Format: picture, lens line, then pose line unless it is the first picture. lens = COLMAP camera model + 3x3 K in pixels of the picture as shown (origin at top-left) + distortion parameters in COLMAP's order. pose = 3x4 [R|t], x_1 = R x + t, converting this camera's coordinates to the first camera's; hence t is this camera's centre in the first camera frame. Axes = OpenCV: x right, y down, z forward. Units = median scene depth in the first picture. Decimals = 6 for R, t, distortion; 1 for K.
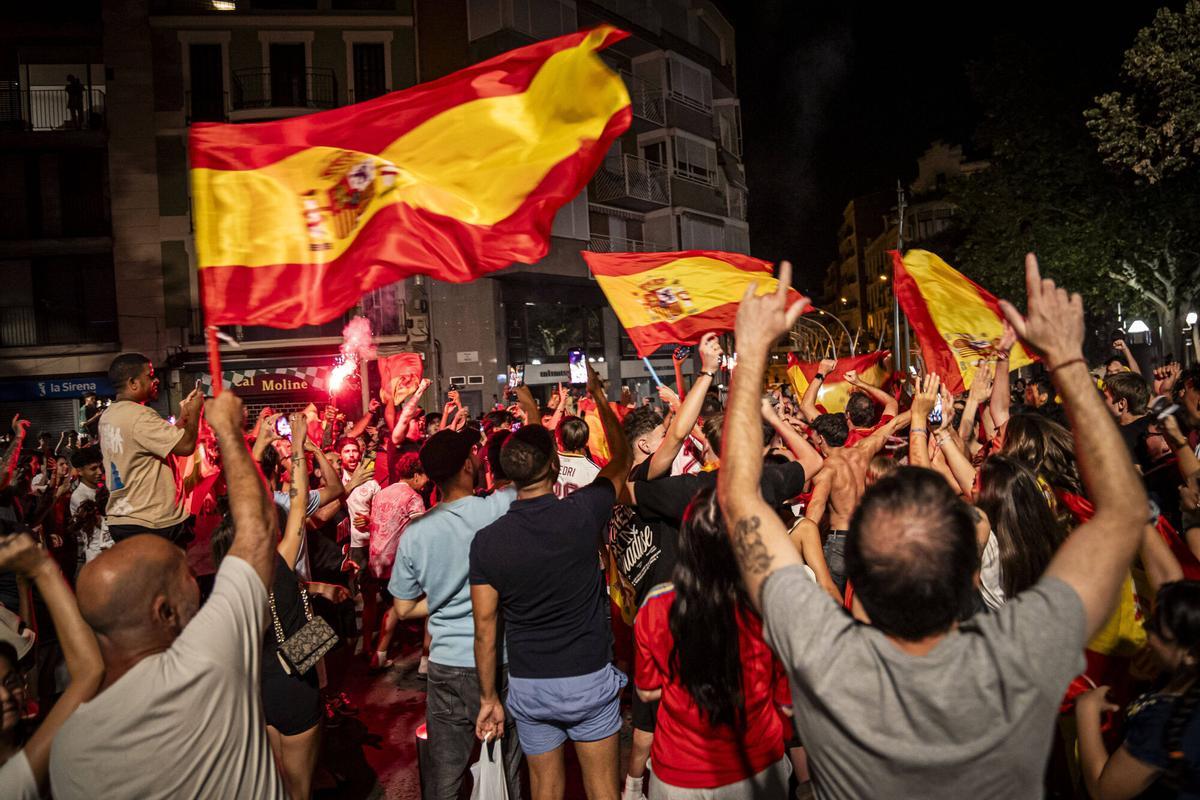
lens RADIAL K [[850.4, 0, 599.0], [0, 850.4, 399.4], [0, 0, 1]] dist [-0.116907, 0.076386]
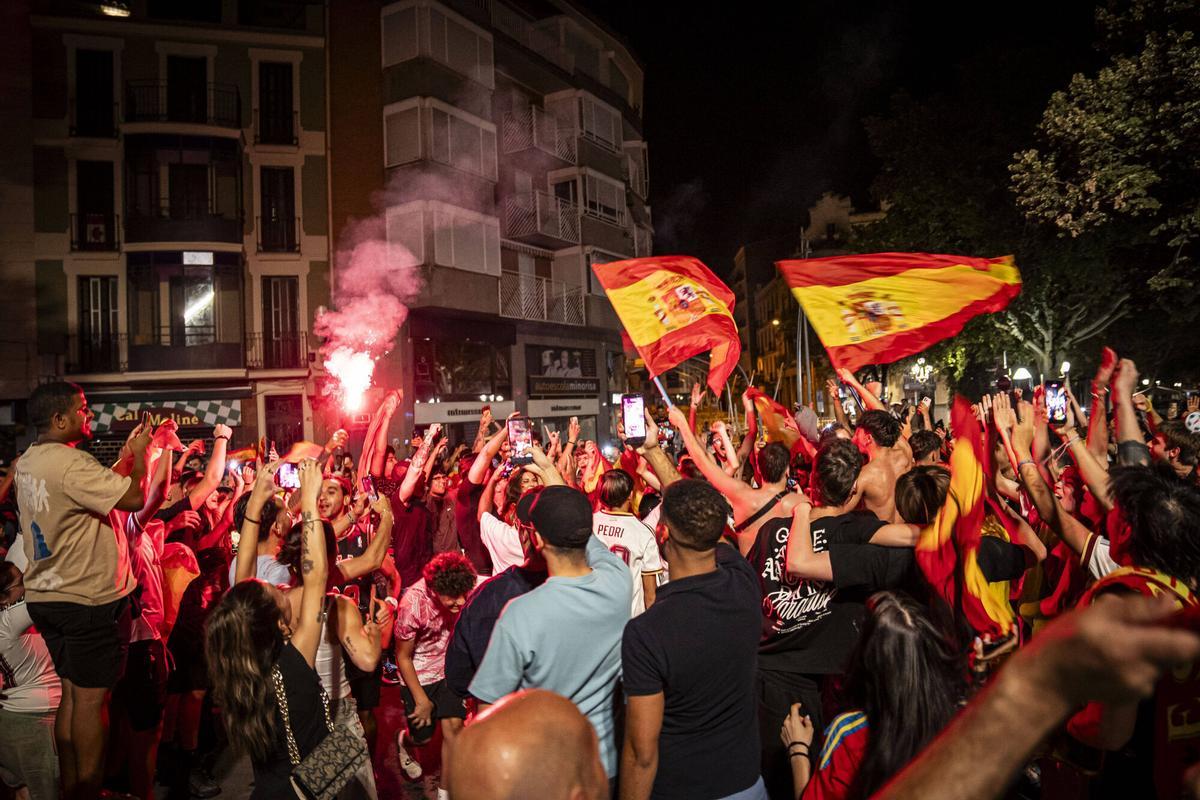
lens RADIAL K [[850.4, 0, 604.3], [0, 850.4, 397.9], [0, 0, 1]] dist [-0.116907, 0.076386]
pose [[0.990343, 0.015938, 0.137721, -0.029557], [-0.009327, 0.998779, -0.048514, -0.001414], [-0.138326, 0.046761, 0.989282, 0.027414]]
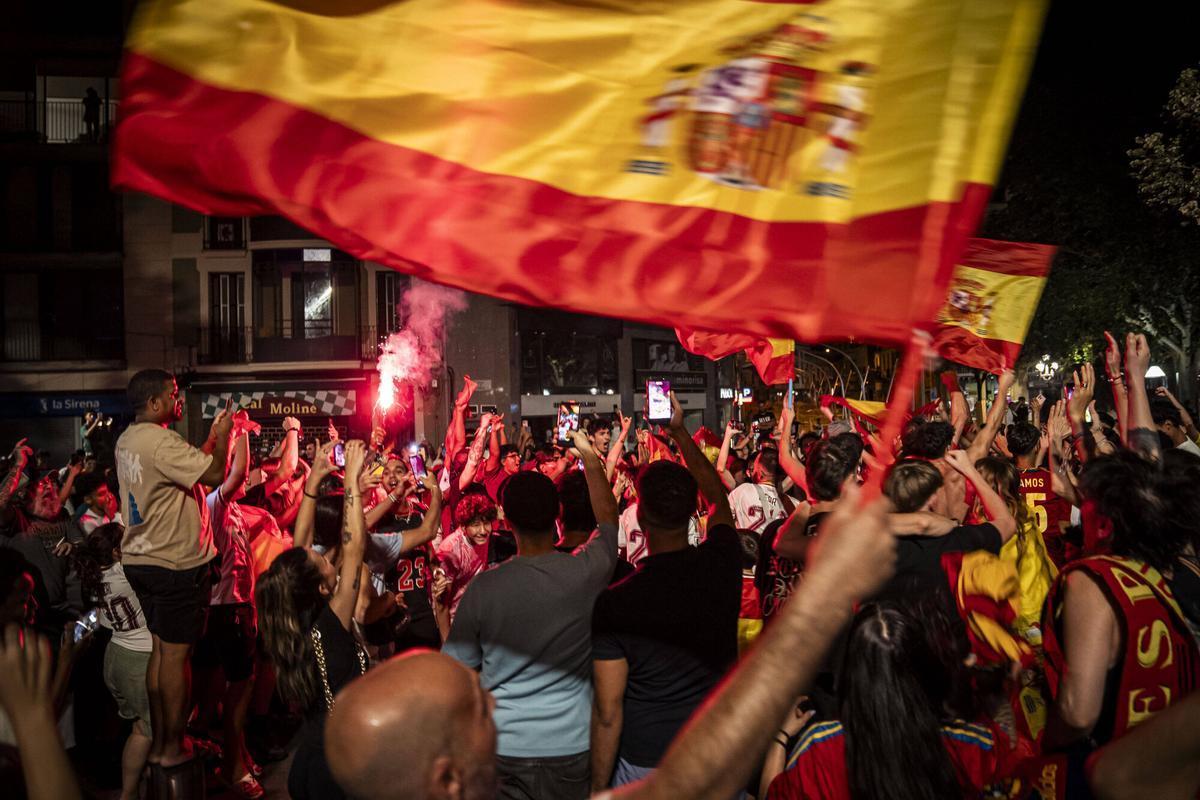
lens RADIAL K [[850.4, 0, 607.6], [0, 850.4, 400.5], [0, 0, 1]] dist [-0.116907, 0.076386]
pose [[0.999621, 0.026490, 0.007510, -0.016384], [-0.026199, 0.998987, -0.036592, -0.000536], [-0.008472, 0.036381, 0.999302, 0.020359]]
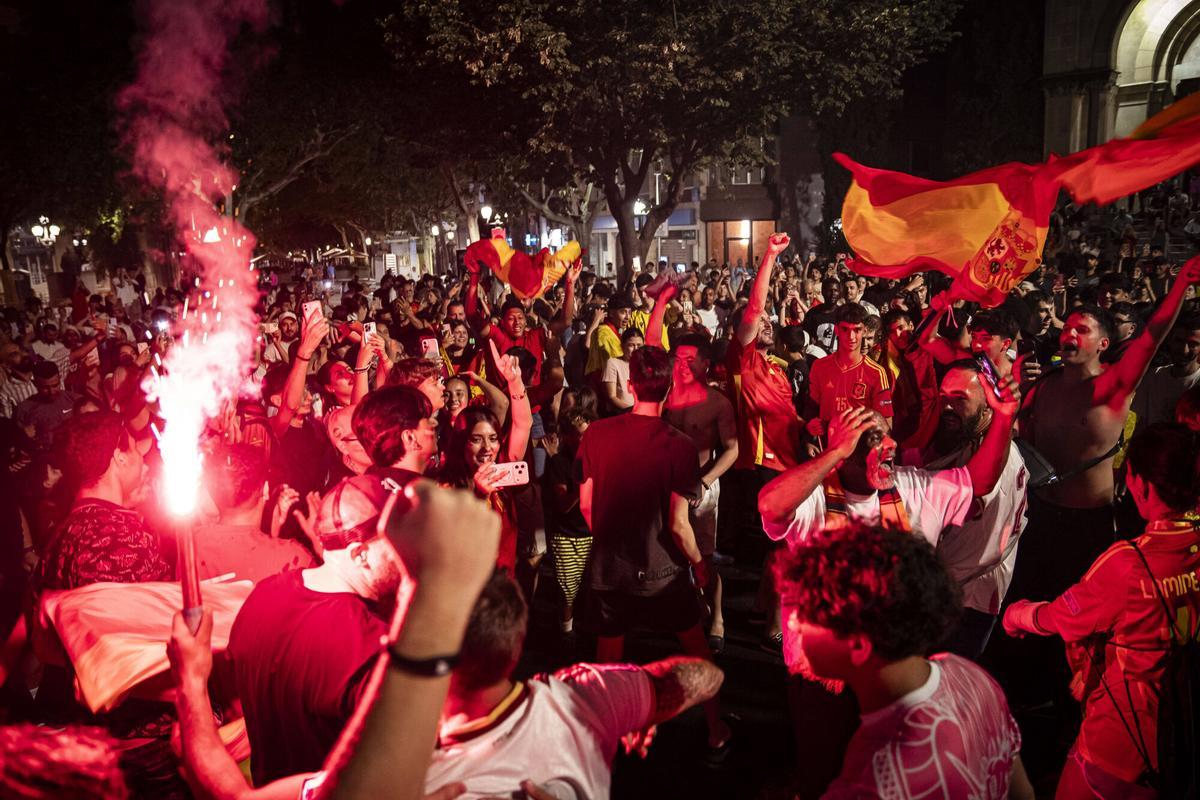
lens RADIAL K [[850.4, 0, 609.4], [0, 850.4, 378.3], [0, 0, 1]] dist [-0.116907, 0.076386]
pose [[0.390017, -0.101971, 0.915144, -0.119886], [0.030088, 0.994730, 0.098016, -0.003135], [-0.920316, -0.010693, 0.391029, 0.236272]]
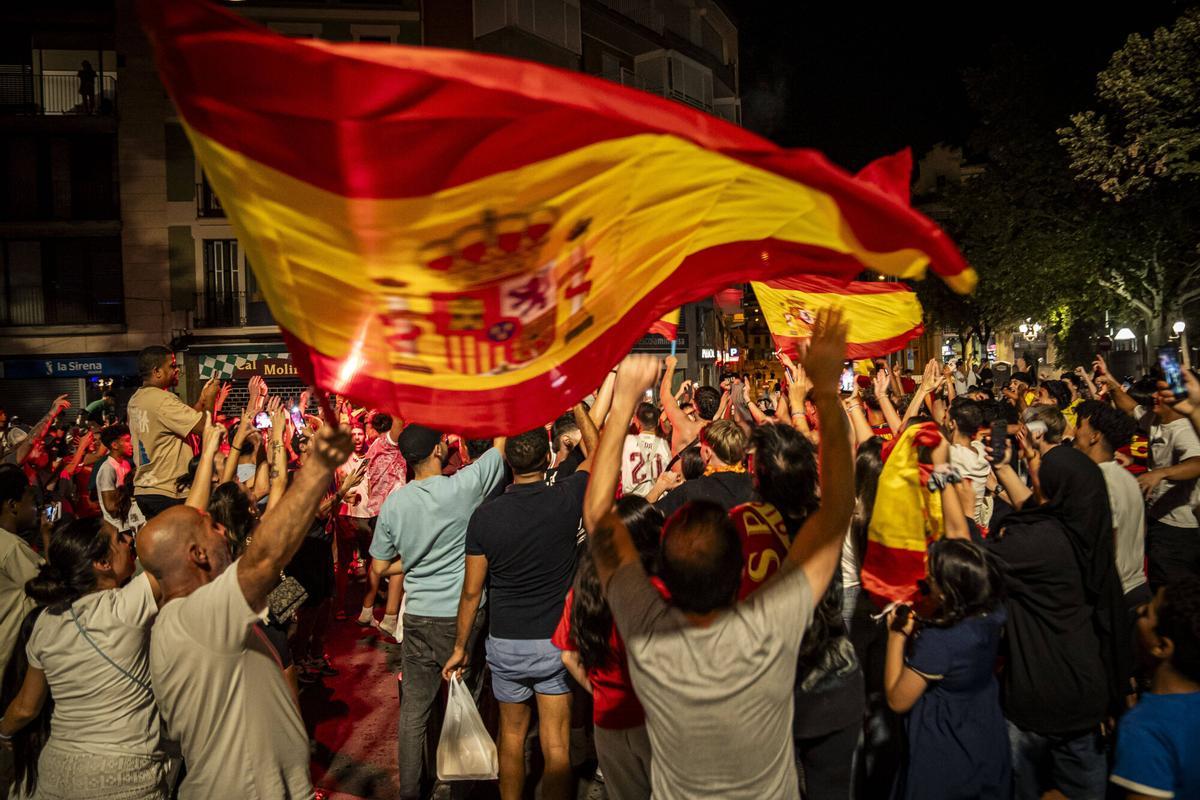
lens RADIAL K [[850.4, 0, 601.5], [0, 850.4, 401.0], [0, 0, 1]] dist [-0.116907, 0.076386]
pose [[0.999651, 0.026152, 0.003637, 0.008532], [-0.026196, 0.999578, 0.012589, -0.001746], [-0.003306, -0.012680, 0.999914, -0.027663]]
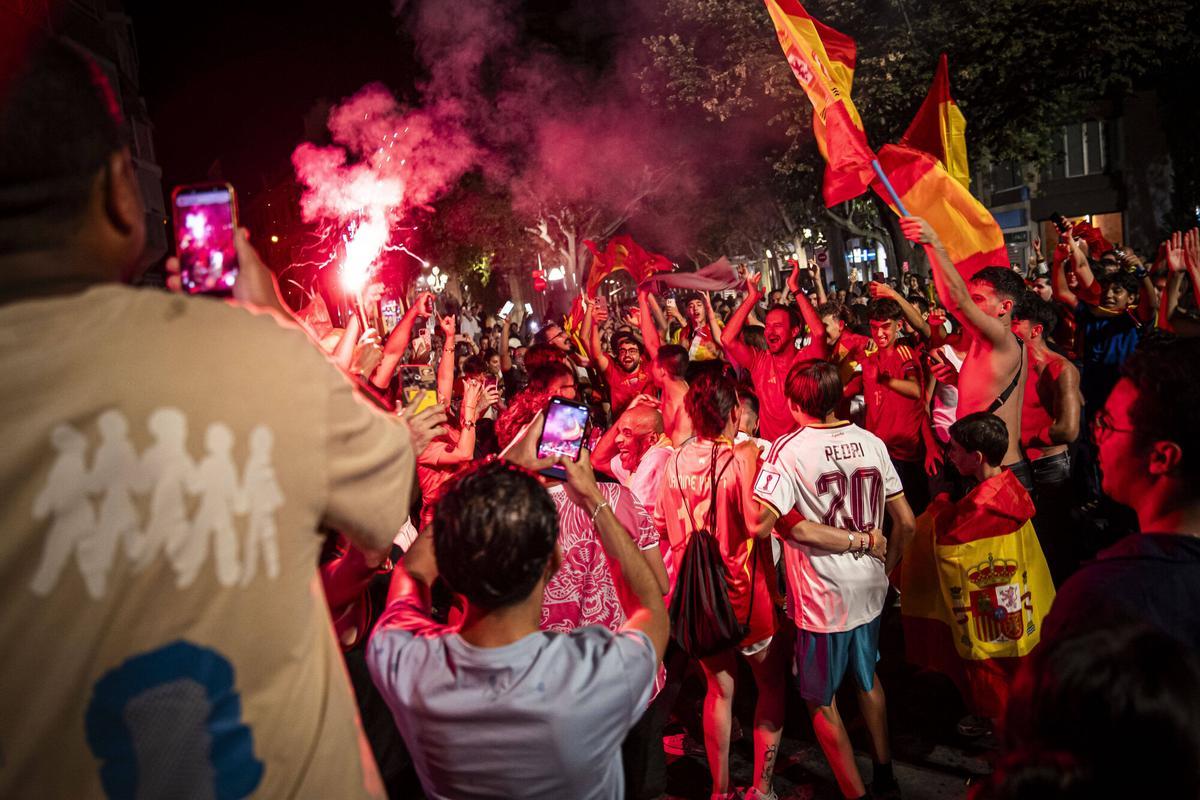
lens RADIAL K [[850.4, 0, 595.4], [0, 850.4, 404.0], [0, 0, 1]] dist [-0.116907, 0.076386]
pose [[0.743755, -0.115001, 0.658486, -0.111752], [0.086521, 0.993365, 0.075761, 0.004227], [-0.662829, 0.000625, 0.748770, 0.144757]]
